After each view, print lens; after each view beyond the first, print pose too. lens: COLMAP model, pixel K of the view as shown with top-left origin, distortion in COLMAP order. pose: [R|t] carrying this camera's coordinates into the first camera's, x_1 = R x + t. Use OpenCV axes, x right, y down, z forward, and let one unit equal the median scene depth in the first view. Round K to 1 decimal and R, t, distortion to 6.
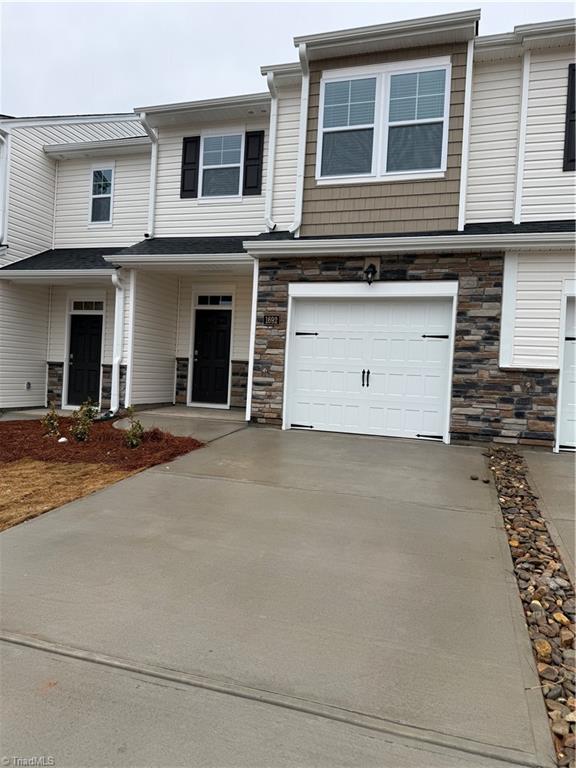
lens RADIAL K [[535.8, 0, 289.8], [0, 535.8, 384.3], [0, 0, 1]] dist [0.066155, -0.078864]
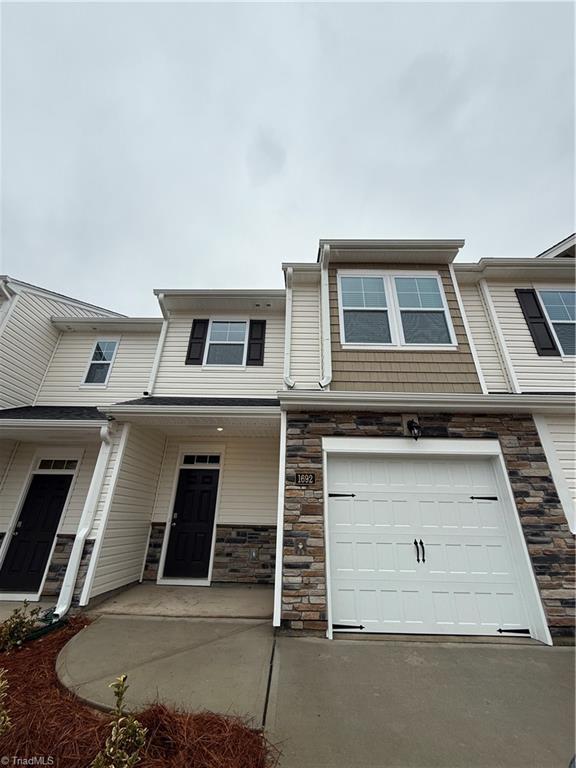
lens RADIAL K [[304.8, 0, 288.7], [0, 304.8, 383.6], [0, 0, 1]] dist [0.002208, -0.000907]
pose [[0.958005, 0.089281, 0.272498, -0.210550], [0.032749, 0.910011, -0.413290, -0.059638], [-0.284875, 0.404858, 0.868871, 0.533442]]
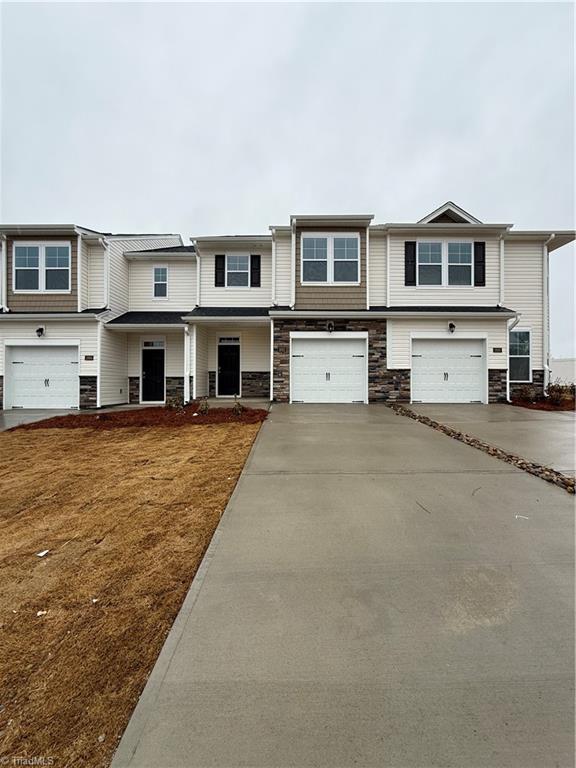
lens RADIAL K [[304.8, 0, 290.1], [0, 304.8, 383.1], [0, 0, 1]] dist [0.002208, -0.000907]
pose [[0.953753, -0.046954, 0.296901, -0.359689], [0.050772, 0.998697, -0.005158, 0.013211], [-0.296272, 0.019994, 0.954894, -0.107339]]
